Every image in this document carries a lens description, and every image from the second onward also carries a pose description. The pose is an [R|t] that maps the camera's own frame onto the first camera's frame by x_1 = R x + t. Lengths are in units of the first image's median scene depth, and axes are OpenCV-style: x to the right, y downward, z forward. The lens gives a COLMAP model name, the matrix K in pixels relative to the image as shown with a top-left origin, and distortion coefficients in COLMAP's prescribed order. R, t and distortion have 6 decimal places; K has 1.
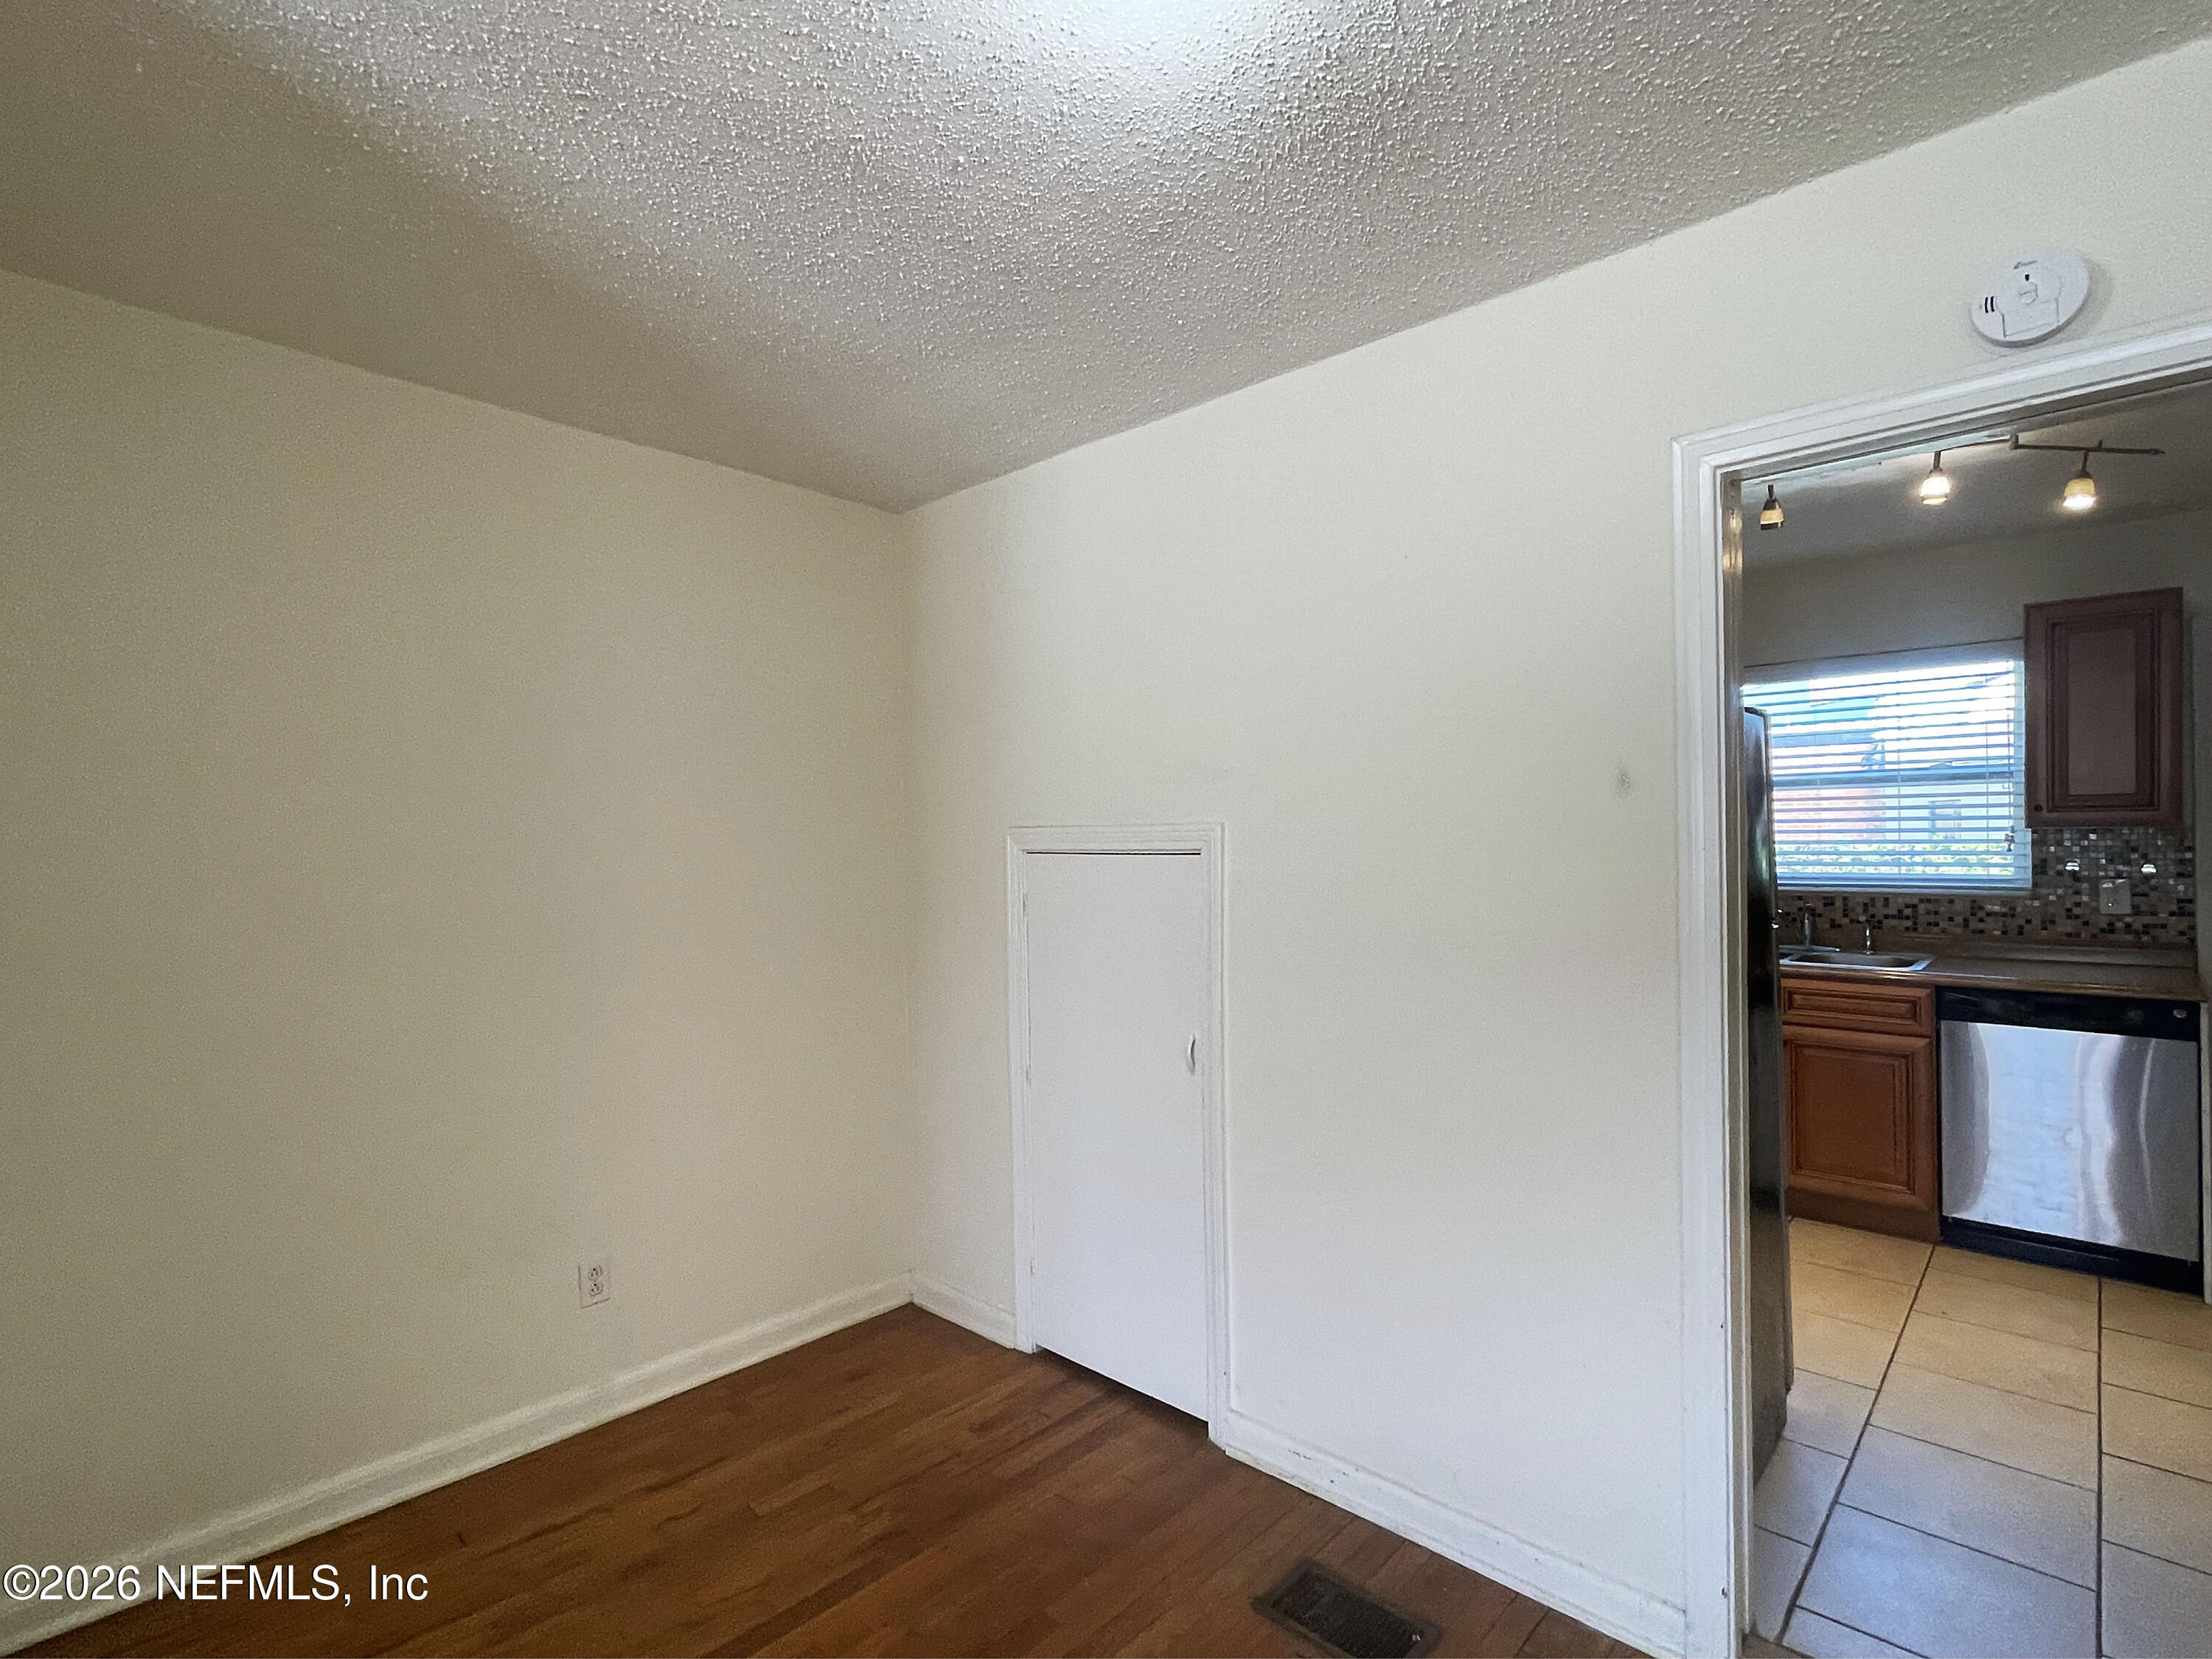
lens RADIAL K [[1077.4, 0, 1104.8], [0, 1077.4, 832.3], [0, 0, 1]] dist [-0.034847, -0.000155]
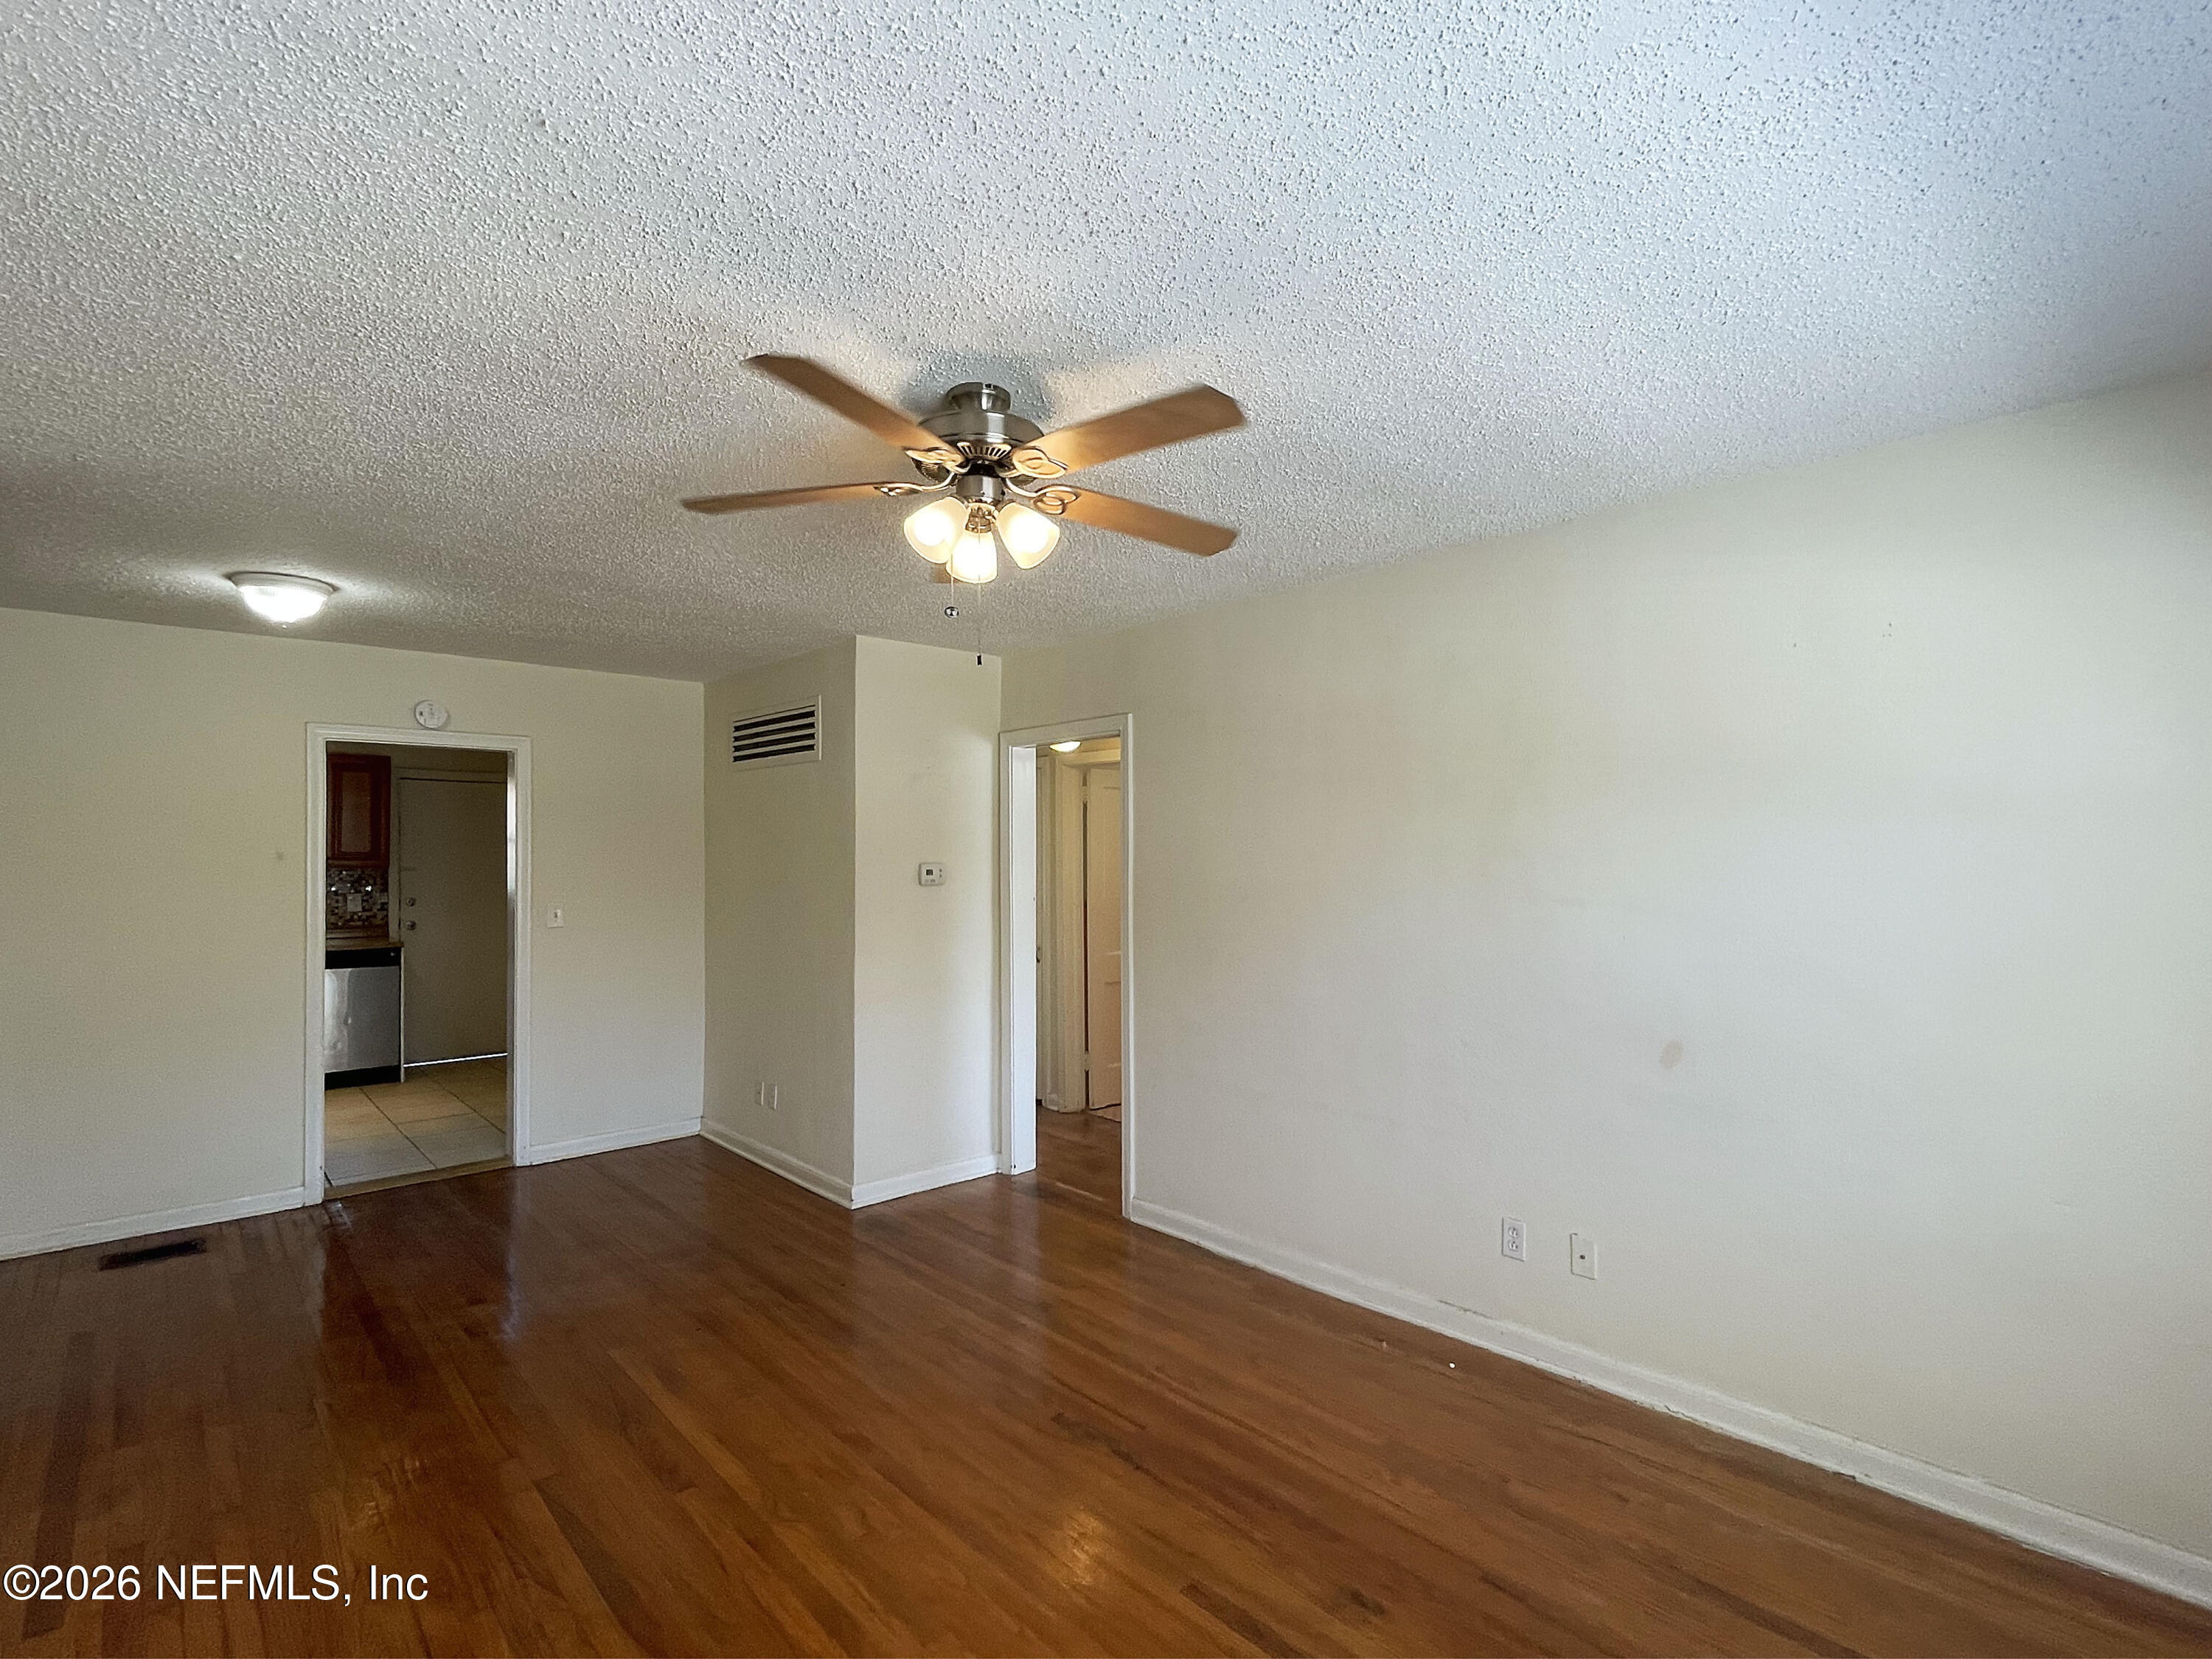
lens RADIAL K [[1077.4, 0, 1104.9], [0, 1077.4, 845.7], [0, 0, 1]] dist [-0.034847, -0.000155]
pose [[0.061771, 0.019799, 0.997894, -0.977407], [-0.001991, 0.999804, -0.019714, -0.010659], [-0.998088, -0.000769, 0.061799, -0.565741]]
